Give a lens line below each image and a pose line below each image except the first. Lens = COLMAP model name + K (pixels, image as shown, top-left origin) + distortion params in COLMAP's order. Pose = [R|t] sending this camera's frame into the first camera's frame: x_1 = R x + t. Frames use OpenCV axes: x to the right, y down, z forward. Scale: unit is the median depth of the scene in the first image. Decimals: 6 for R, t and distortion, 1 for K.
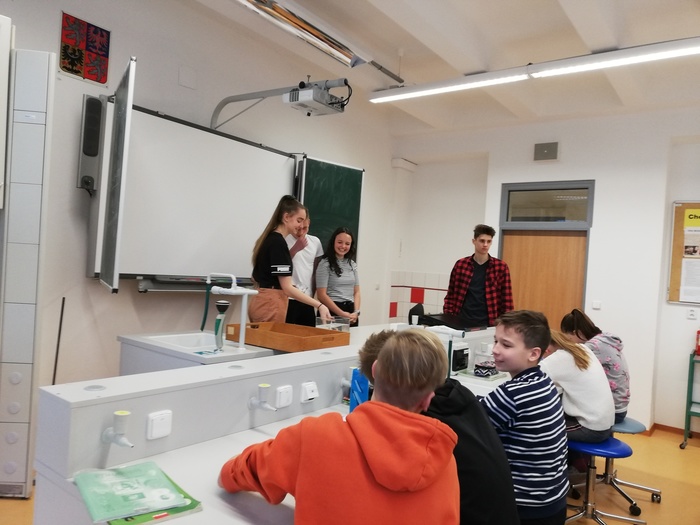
lens RADIAL K [[516.9, 0, 340.3], [0, 516.9, 262.7], [0, 0, 1]] dist [0.043509, -0.083437]
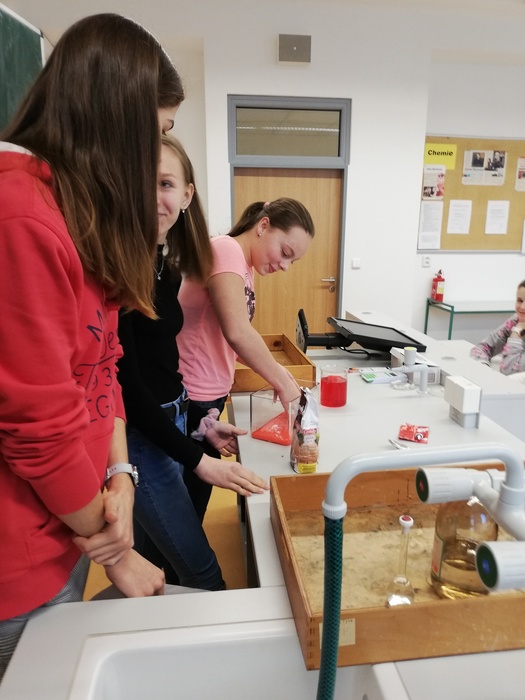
lens RADIAL K [[524.6, 0, 262.5], [0, 524.6, 350.0], [0, 0, 1]] dist [0.020847, -0.032109]
pose [[0.712417, -0.229568, 0.663145, -0.217460], [0.040851, 0.956942, 0.287389, -0.036373], [-0.700566, -0.177651, 0.691120, 0.528862]]
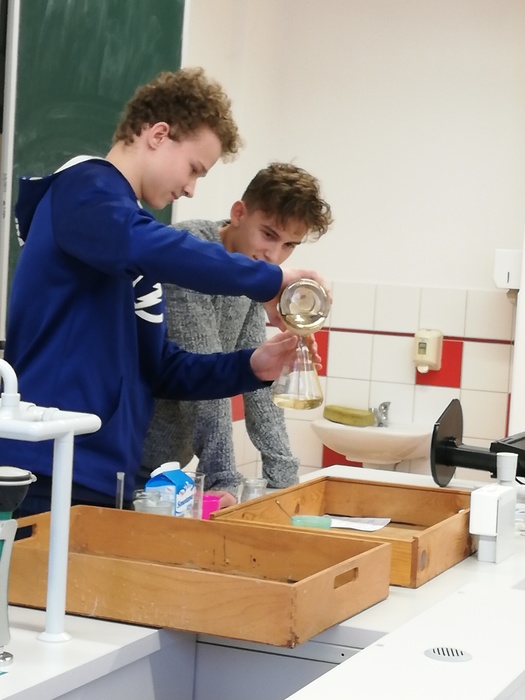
lens RADIAL K [[1508.8, 0, 262.5], [0, 1508.8, 350.0], [0, 0, 1]] dist [0.015731, -0.038453]
pose [[0.970344, -0.027575, 0.240150, -0.147459], [0.007119, 0.996301, 0.085636, -0.025707], [-0.241623, -0.081387, 0.966951, 0.128447]]
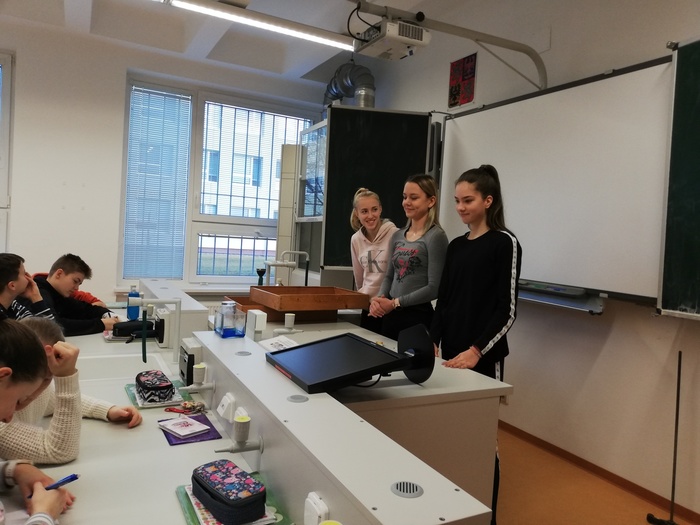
lens RADIAL K [[524.6, 0, 350.0], [0, 524.6, 262.5], [0, 0, 1]] dist [0.020847, -0.032109]
pose [[-0.410583, -0.050032, -0.910450, 0.510640], [-0.083958, 0.996326, -0.016889, 0.034454], [0.907950, 0.069505, -0.413275, 0.950647]]
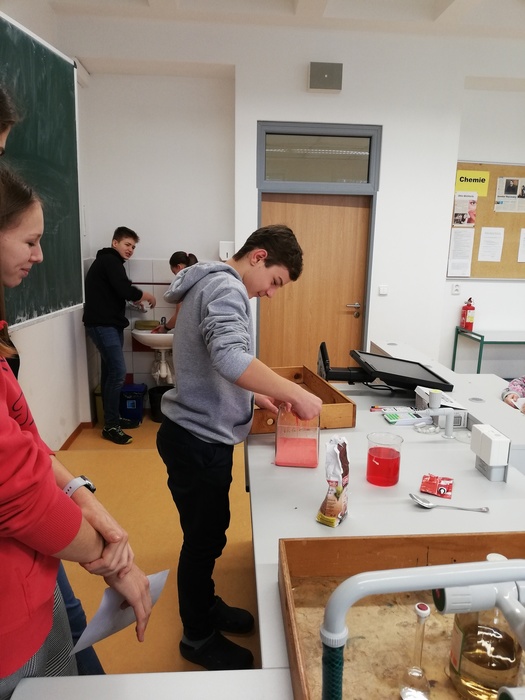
lens RADIAL K [[525.0, 0, 262.5], [0, 525.0, 350.0], [0, 0, 1]] dist [0.004147, -0.011966]
pose [[0.750965, -0.188562, 0.632848, -0.203083], [0.026937, 0.966313, 0.255957, -0.047235], [-0.659793, -0.175168, 0.730746, 0.535528]]
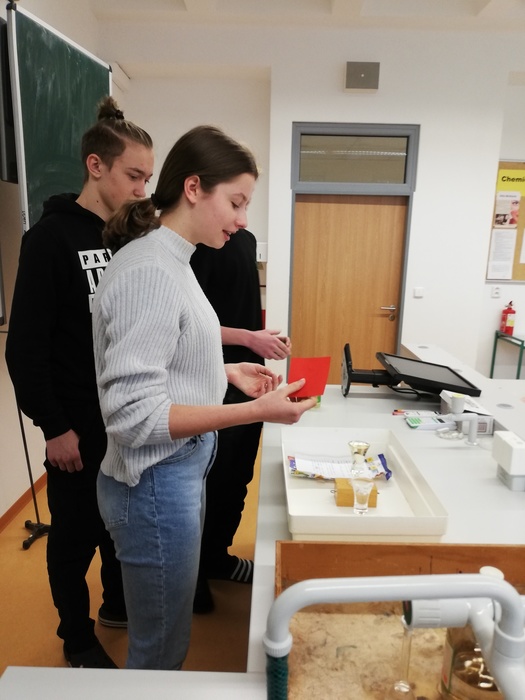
lens RADIAL K [[521.1, 0, 262.5], [0, 521.1, 350.0], [0, 0, 1]] dist [0.007486, -0.003942]
pose [[0.802177, -0.172277, 0.571693, -0.188226], [0.029075, 0.967606, 0.250787, -0.044456], [-0.596378, -0.184553, 0.781200, 0.528064]]
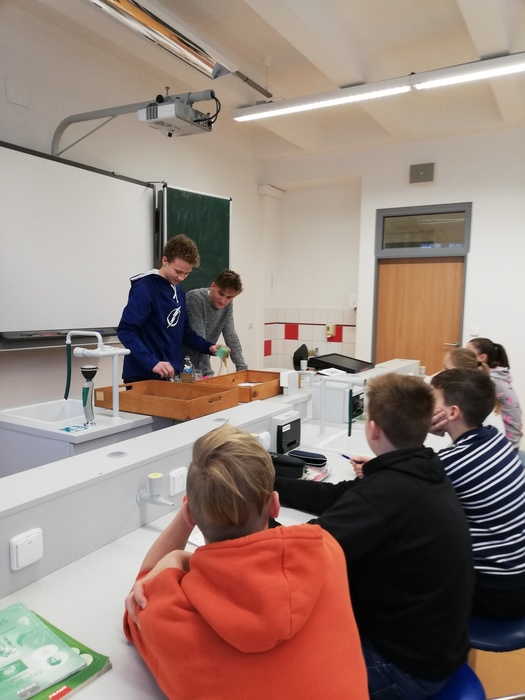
lens RADIAL K [[521.1, 0, 262.5], [0, 521.1, 350.0], [0, 0, 1]] dist [0.007486, -0.003942]
pose [[0.991431, -0.064093, 0.113825, -0.022809], [0.051637, 0.992679, 0.109191, -0.014998], [-0.119990, -0.102377, 0.987482, 0.071837]]
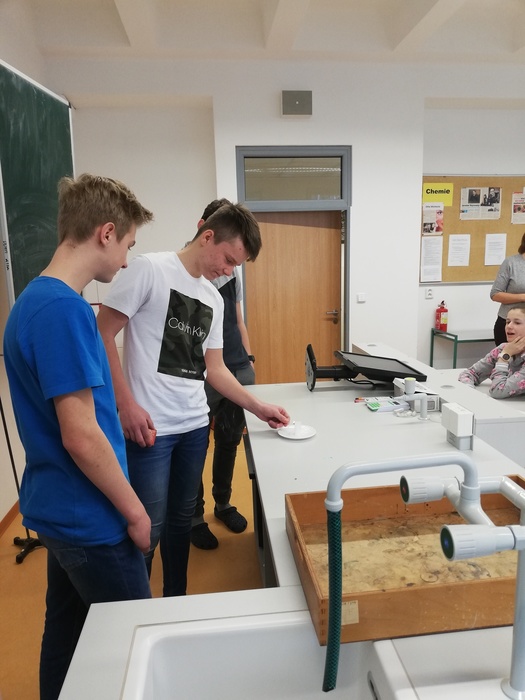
lens RADIAL K [[524.6, 0, 262.5], [0, 524.6, 350.0], [0, 0, 1]] dist [0.020847, -0.032109]
pose [[0.720535, -0.208212, 0.661420, -0.244248], [0.071455, 0.971072, 0.227847, -0.049300], [-0.689727, -0.116910, 0.714569, 0.502112]]
